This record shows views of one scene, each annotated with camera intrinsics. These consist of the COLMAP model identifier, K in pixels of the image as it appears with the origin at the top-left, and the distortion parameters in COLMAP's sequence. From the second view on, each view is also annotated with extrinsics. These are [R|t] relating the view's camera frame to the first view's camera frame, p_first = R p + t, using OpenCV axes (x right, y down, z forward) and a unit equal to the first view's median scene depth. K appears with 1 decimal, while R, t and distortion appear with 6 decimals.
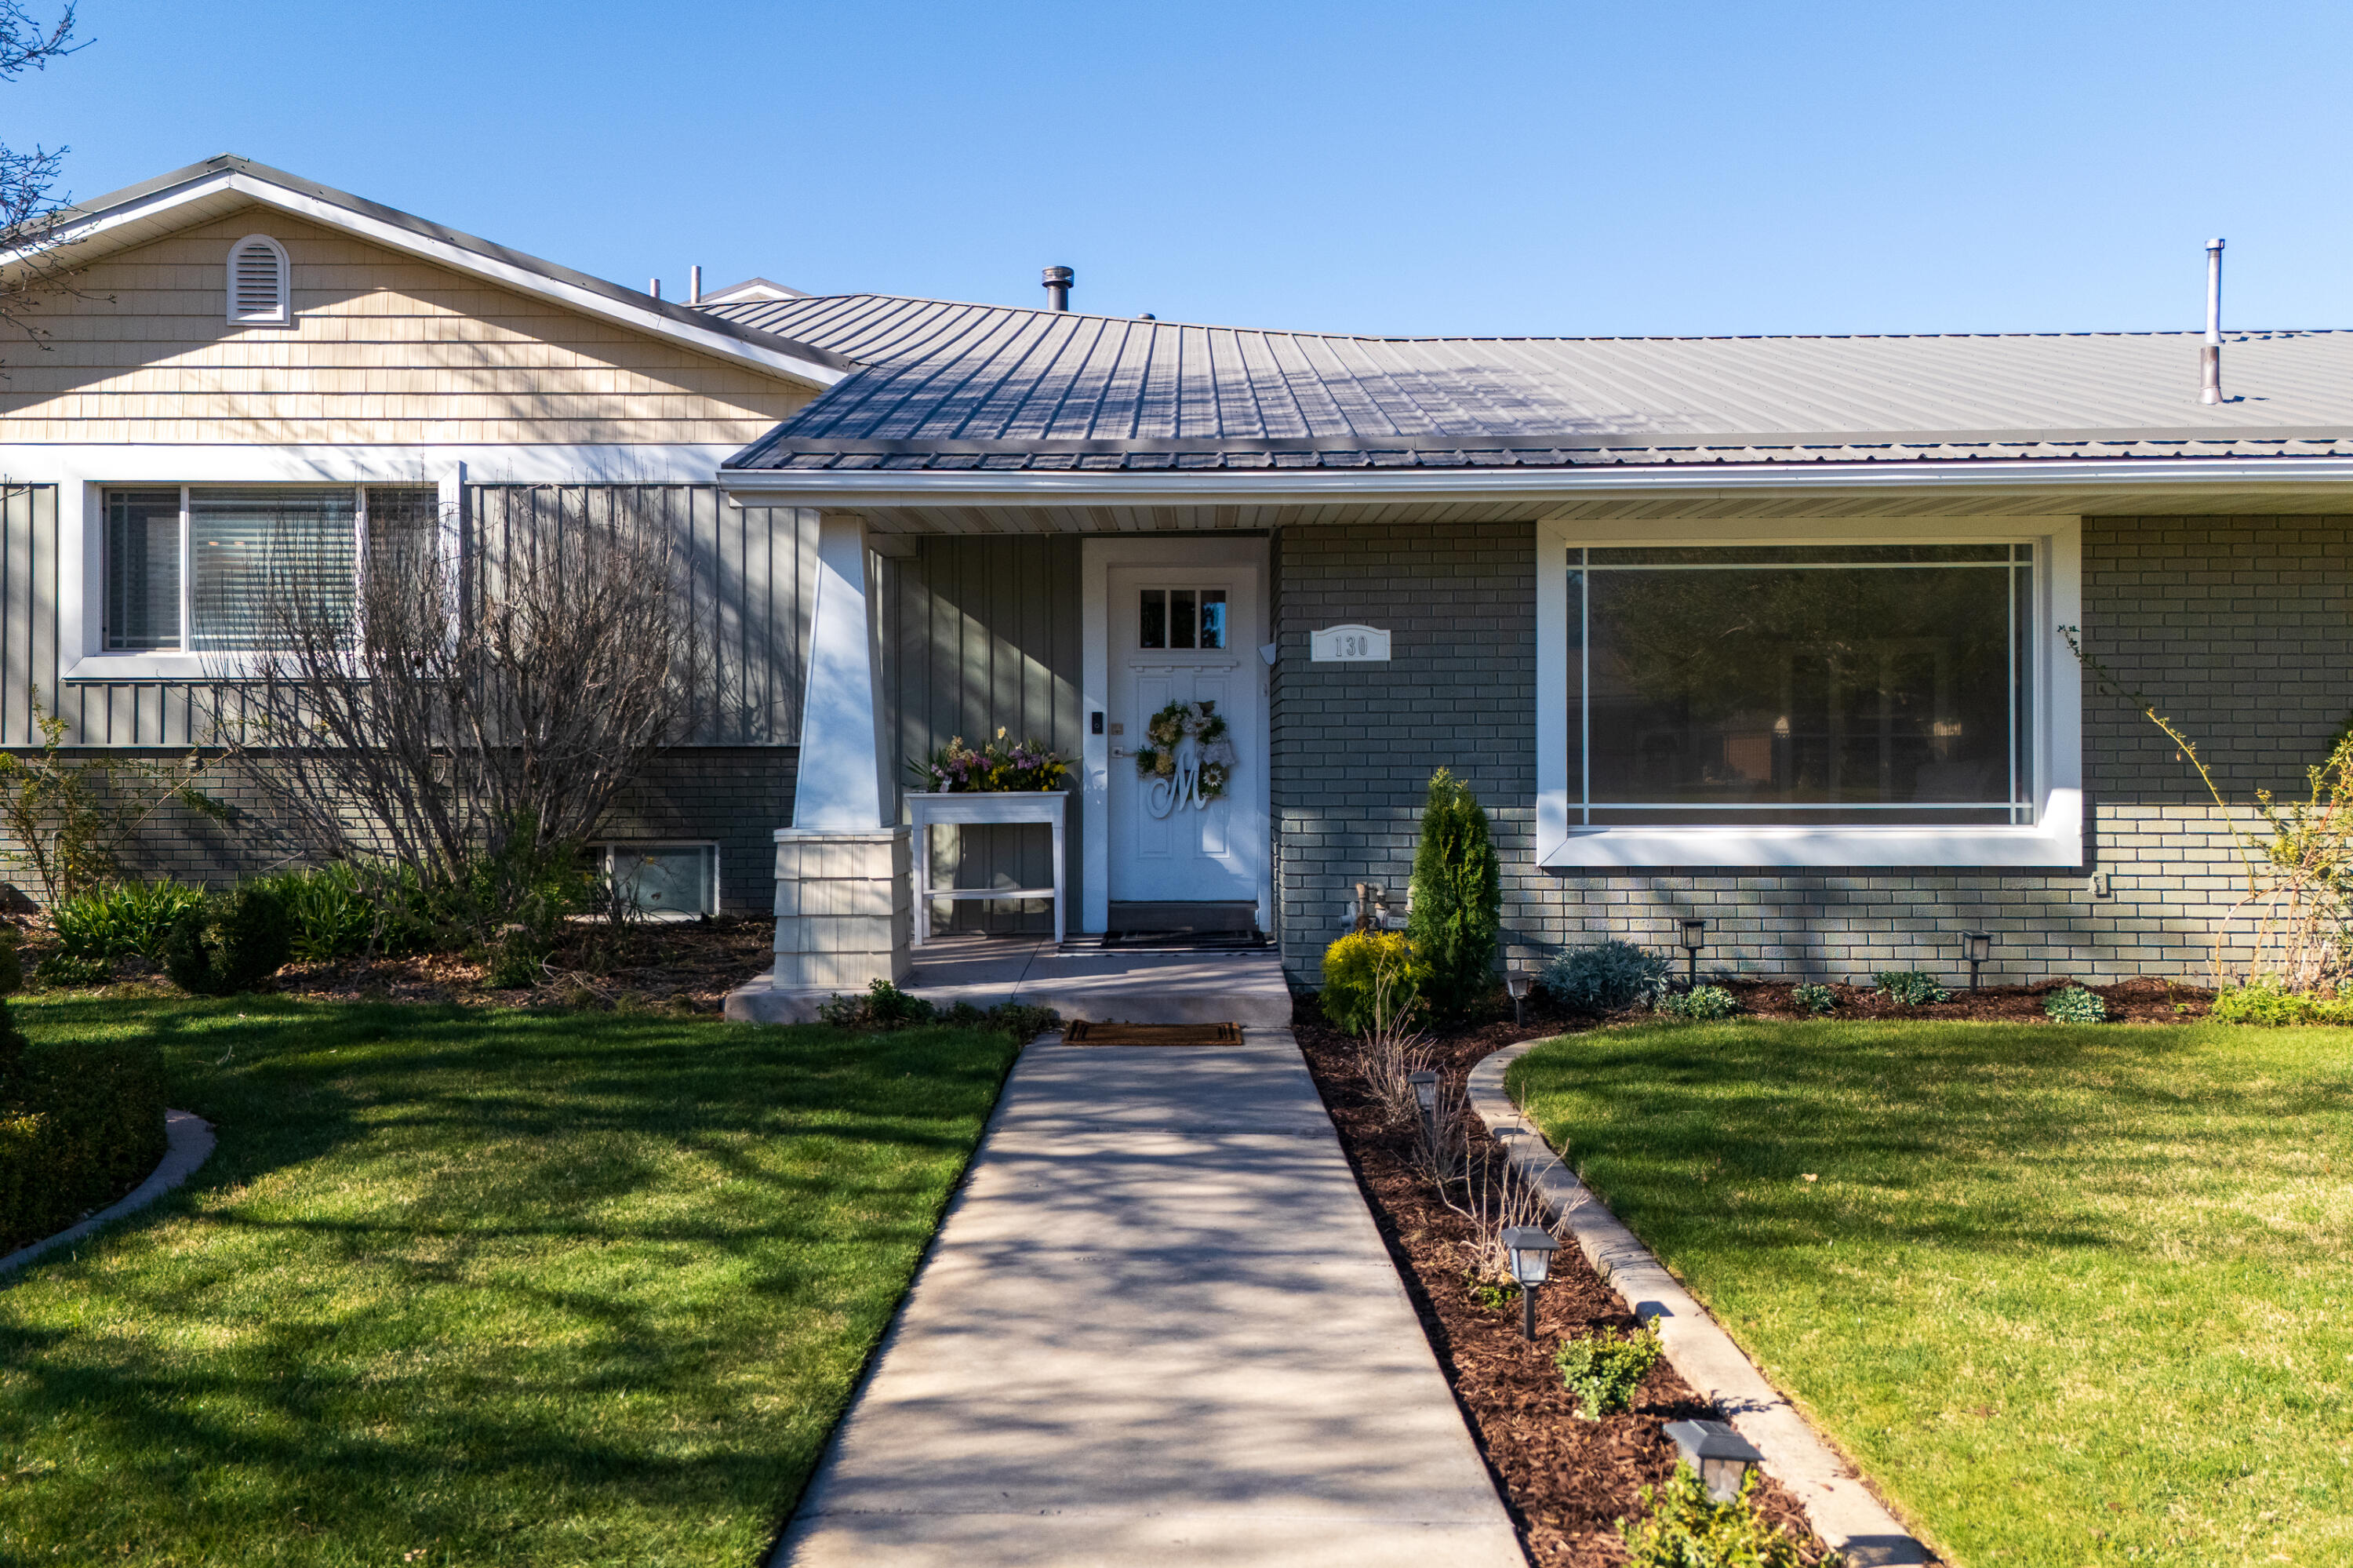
lens RADIAL K [[1837.1, 0, 1231.5], [0, 1837.1, 762.2], [0, 0, 1]] dist [0.020725, -0.003218]
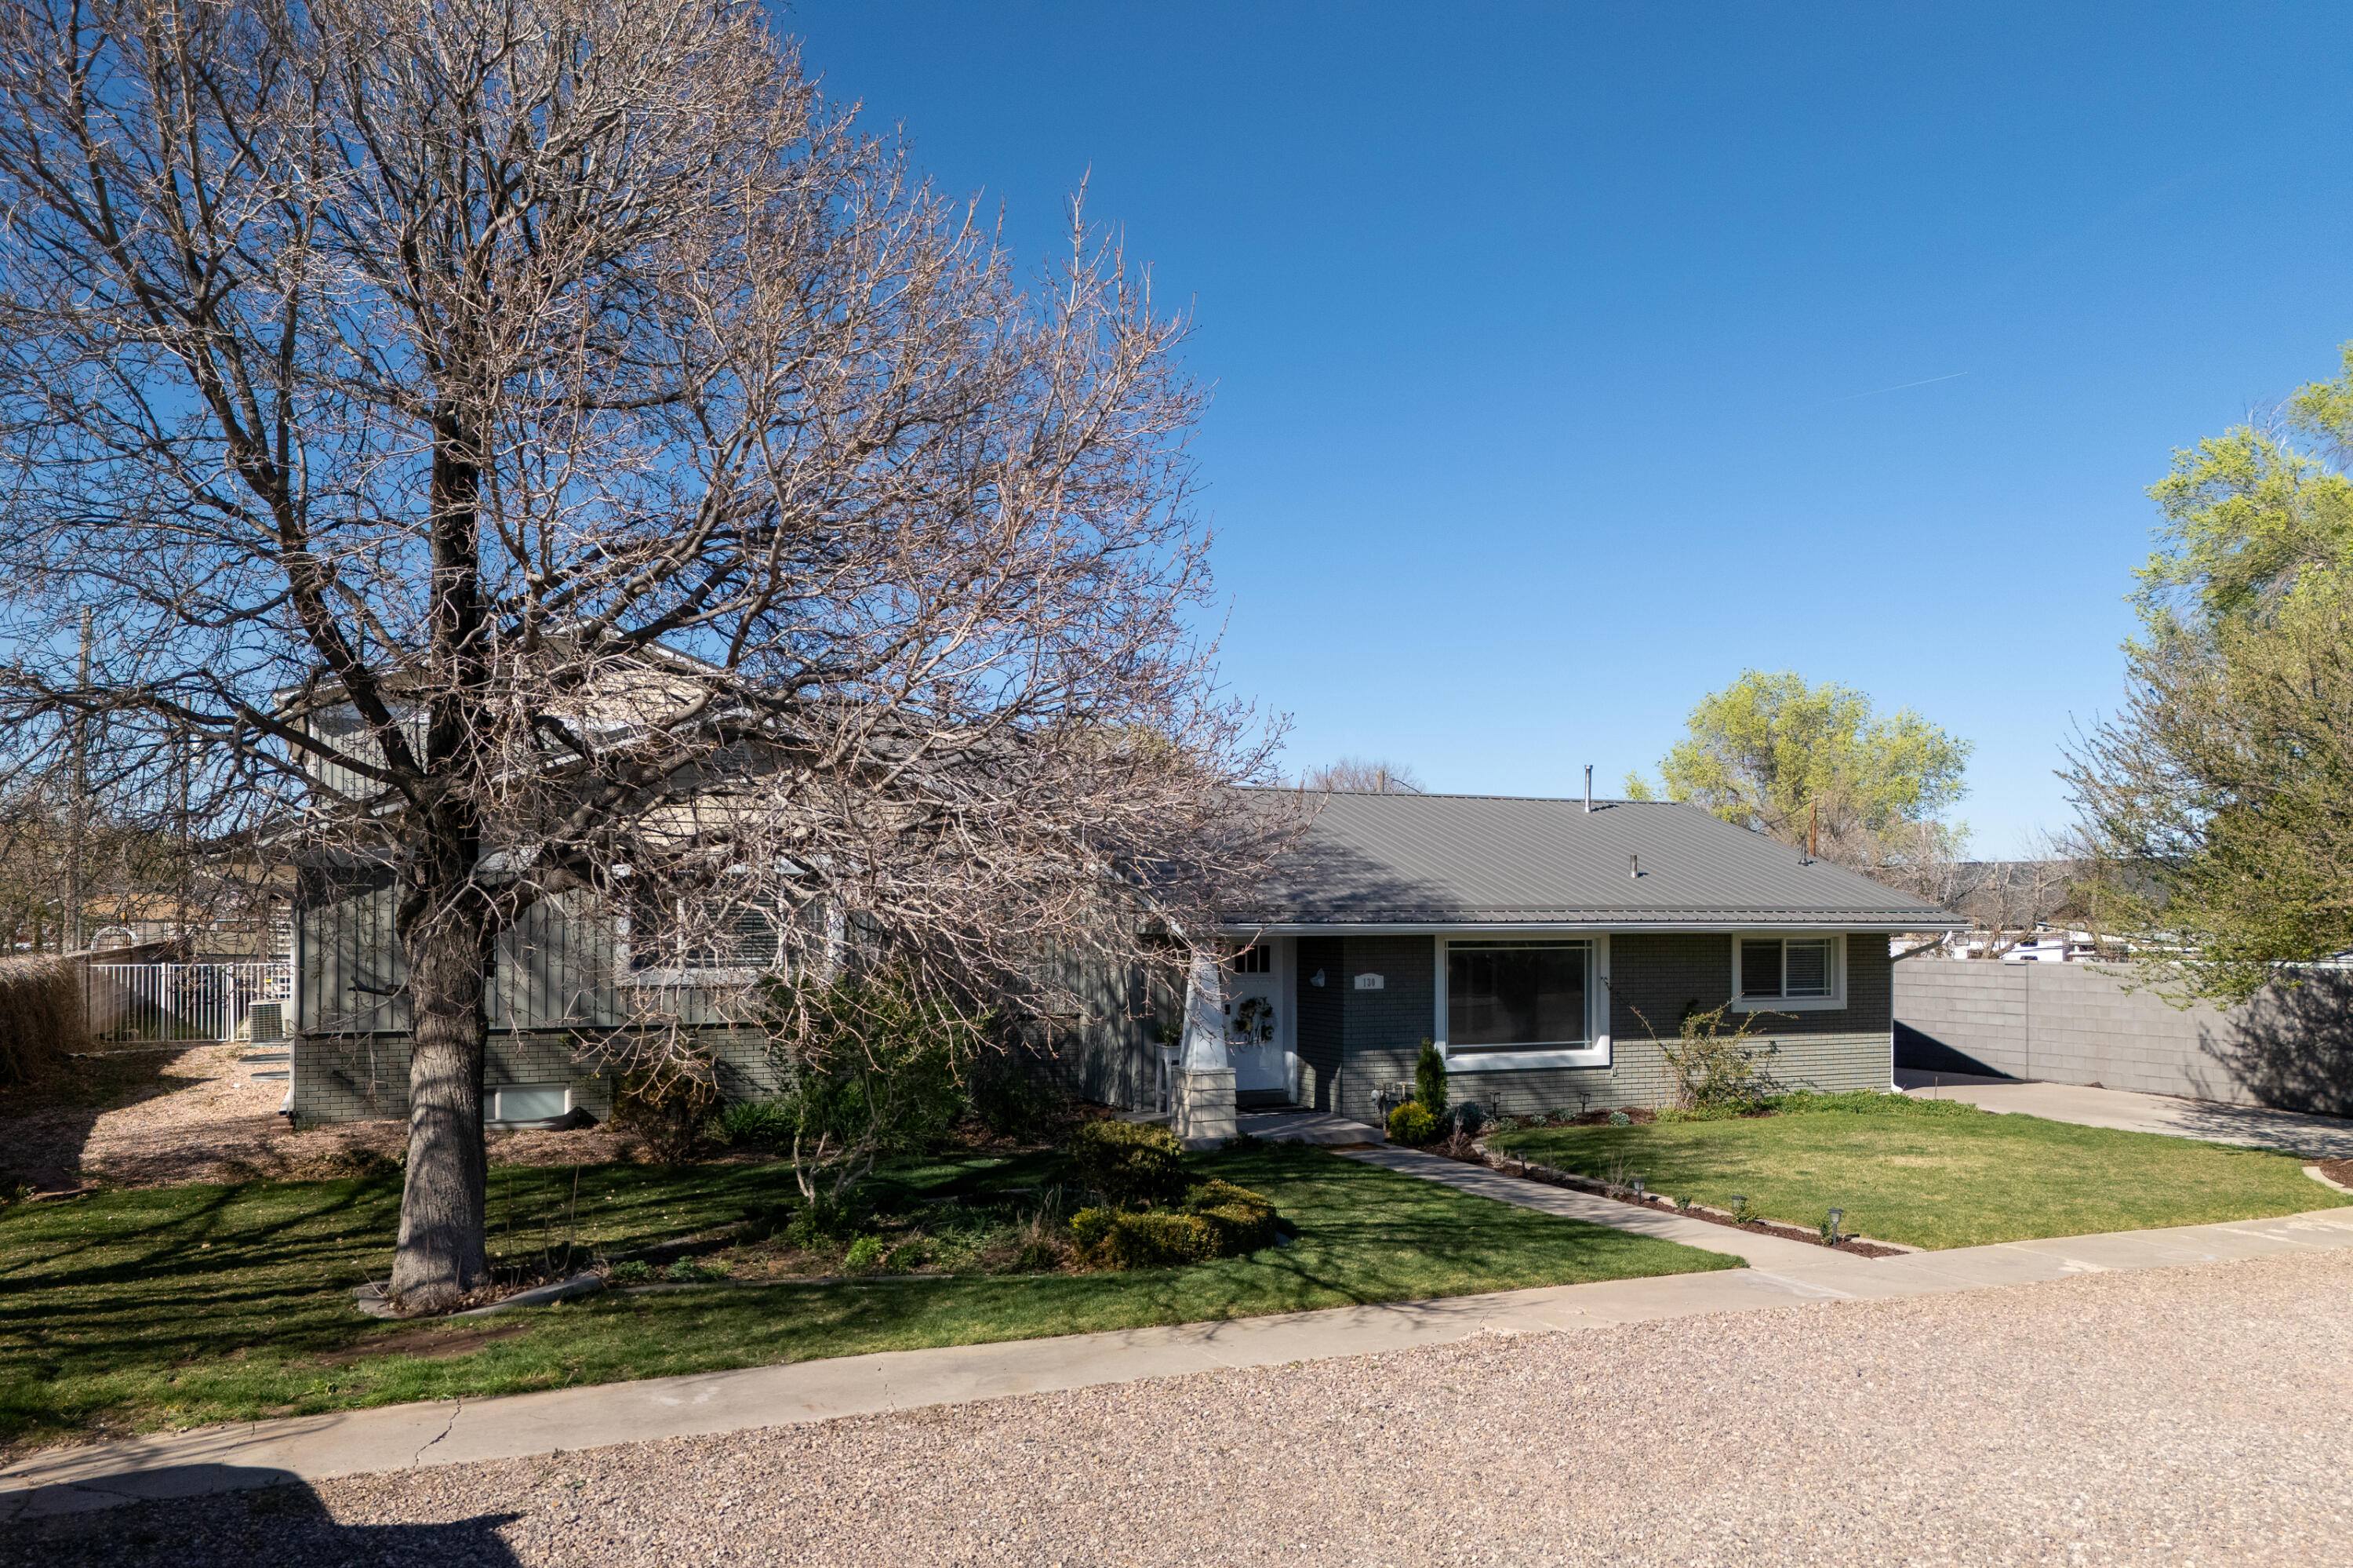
lens RADIAL K [[1753.1, 0, 1235.7], [0, 1753.1, 782.6], [0, 0, 1]] dist [0.050924, -0.003657]
pose [[0.890307, 0.038668, 0.453715, -1.074298], [-0.006540, 0.997371, -0.072169, -0.147676], [-0.455313, 0.061286, 0.888220, -0.923615]]
